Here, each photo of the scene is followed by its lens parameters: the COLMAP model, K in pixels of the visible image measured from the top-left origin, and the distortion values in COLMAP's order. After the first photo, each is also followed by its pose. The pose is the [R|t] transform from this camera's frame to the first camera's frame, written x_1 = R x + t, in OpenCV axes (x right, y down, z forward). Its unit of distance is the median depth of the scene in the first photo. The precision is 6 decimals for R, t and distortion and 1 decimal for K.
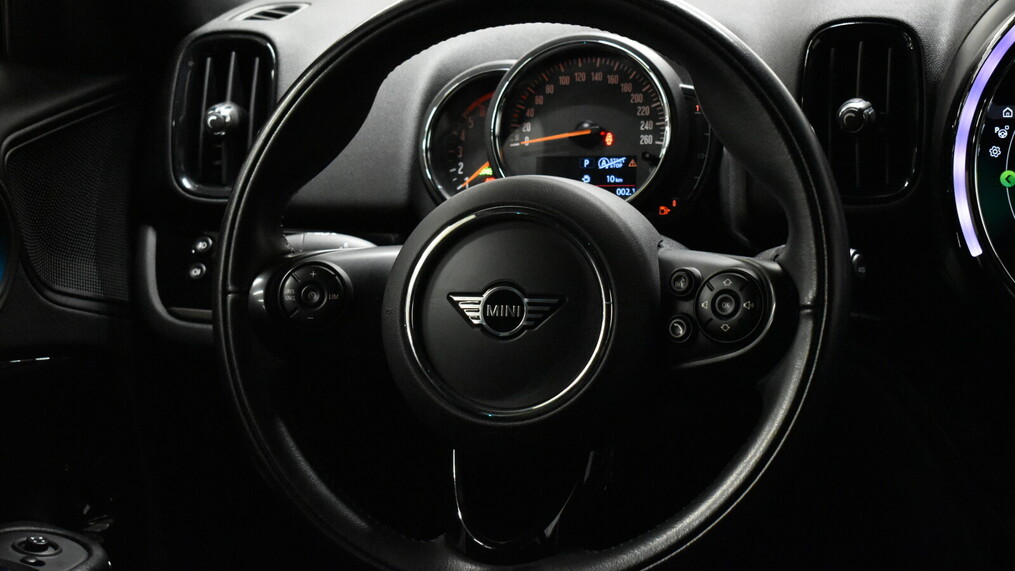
lens RADIAL K [[1853.4, 0, 501.2], [0, 1853.4, 279.5], [0, 0, 1]] dist [-0.048791, 0.000000]
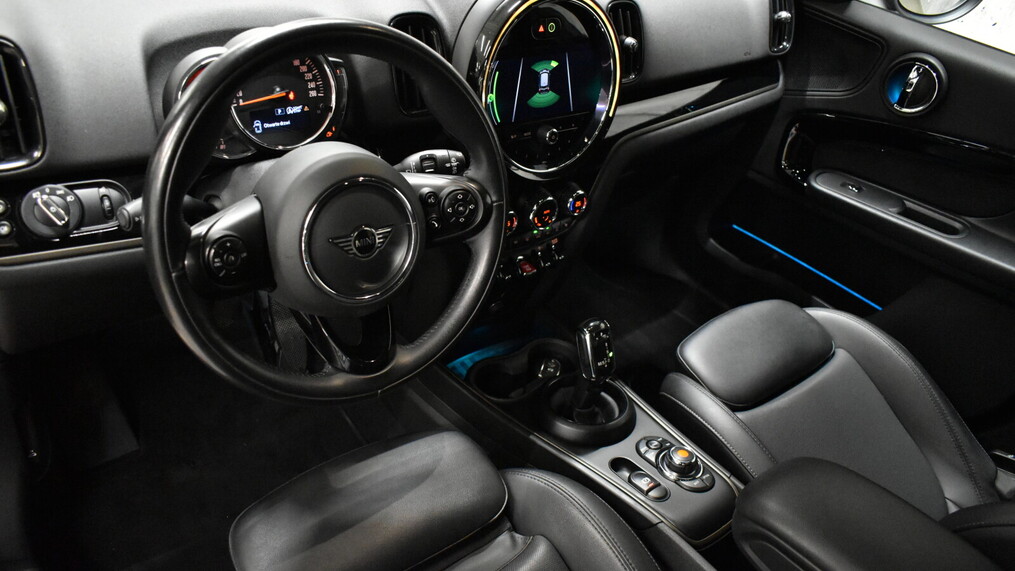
lens RADIAL K [[771.6, 0, 507.1], [0, 771.6, 279.3], [0, 0, 1]] dist [-0.023468, 0.007141]
pose [[0.597263, -0.330272, 0.730888, -0.417011], [0.007826, 0.913637, 0.406456, -0.220924], [-0.802007, -0.237041, 0.548266, 0.460419]]
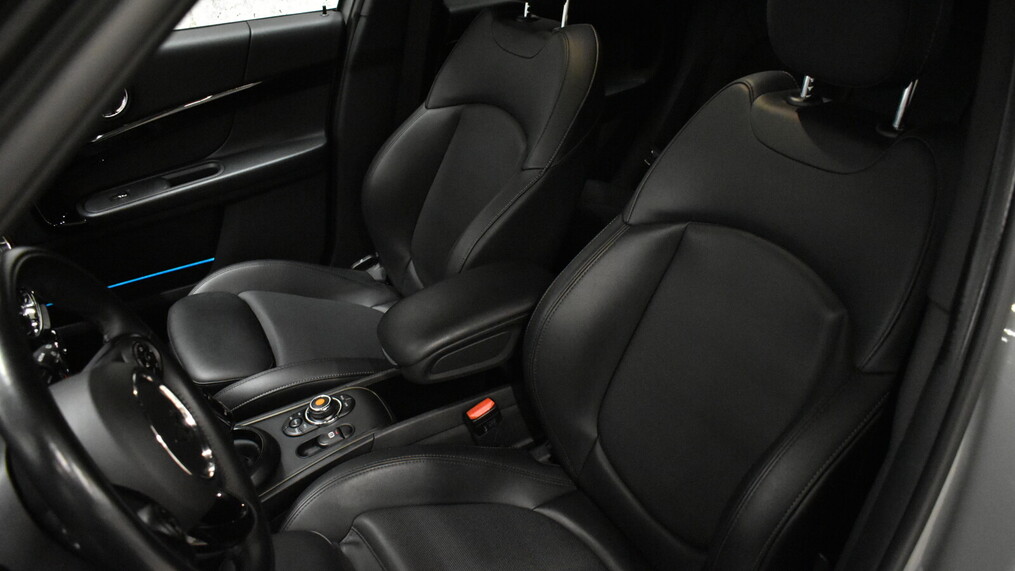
lens RADIAL K [[771.6, 0, 507.3], [0, 771.6, 288.3], [0, 0, 1]] dist [-0.023468, 0.007141]
pose [[-0.663251, -0.323508, 0.674863, -0.563429], [0.241108, 0.761301, 0.601903, -0.384009], [-0.708494, 0.561928, -0.426933, 0.934978]]
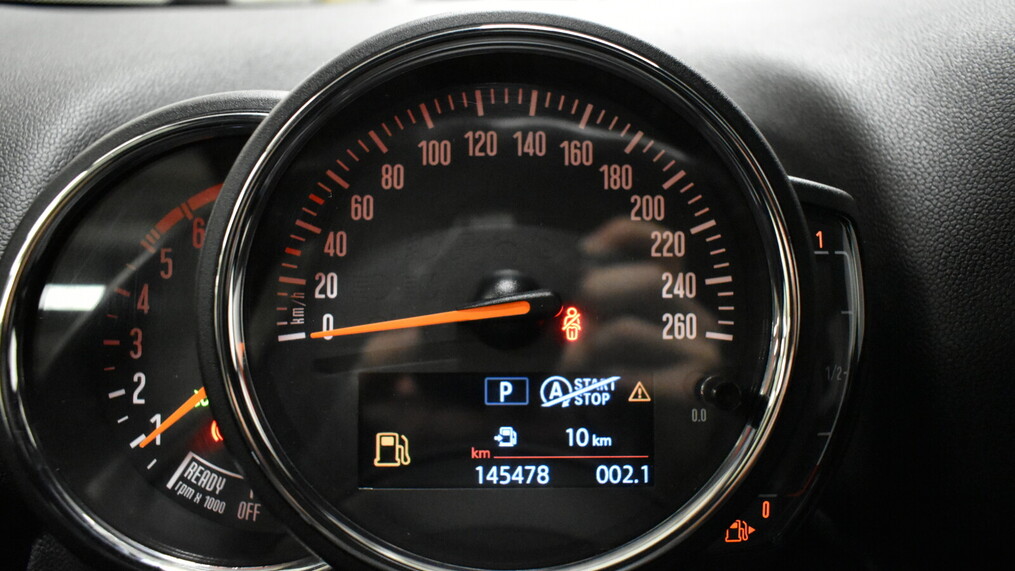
lens RADIAL K [[771.6, 0, 510.0], [0, 771.6, 280.7], [0, 0, 1]] dist [-0.023468, 0.007141]
pose [[0.957253, -0.020177, 0.288548, 0.005554], [0.008831, 0.999138, 0.040568, -0.097220], [-0.289118, -0.036286, 0.956606, 0.933540]]
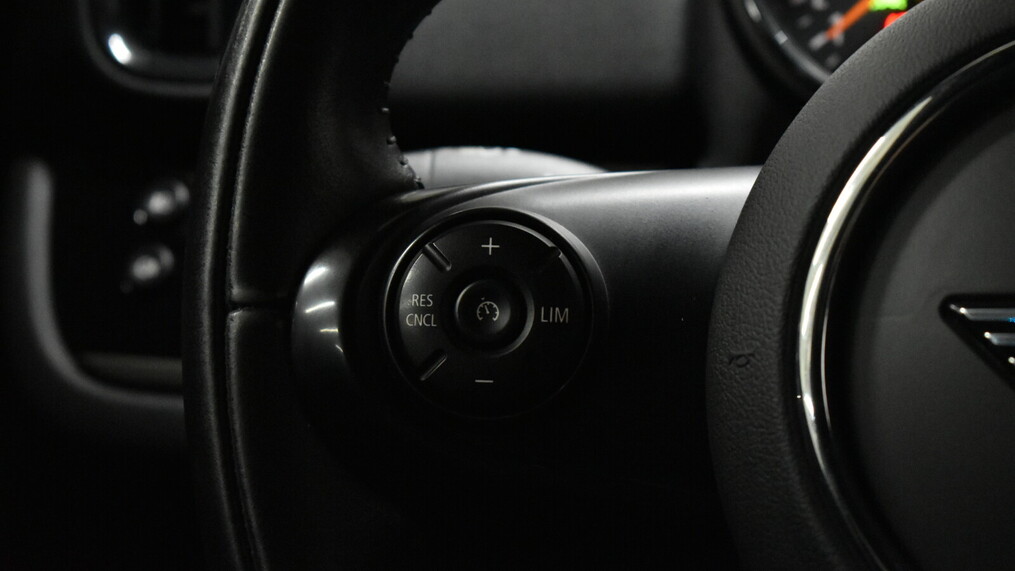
lens RADIAL K [[2314.1, 0, 508.4], [0, 2314.1, 288.8], [0, 0, 1]] dist [-0.098214, 0.000000]
pose [[0.999756, -0.008791, -0.020263, -0.087255], [0.008449, 0.999822, -0.016896, 0.011107], [0.020408, 0.016720, 0.999652, 0.574003]]
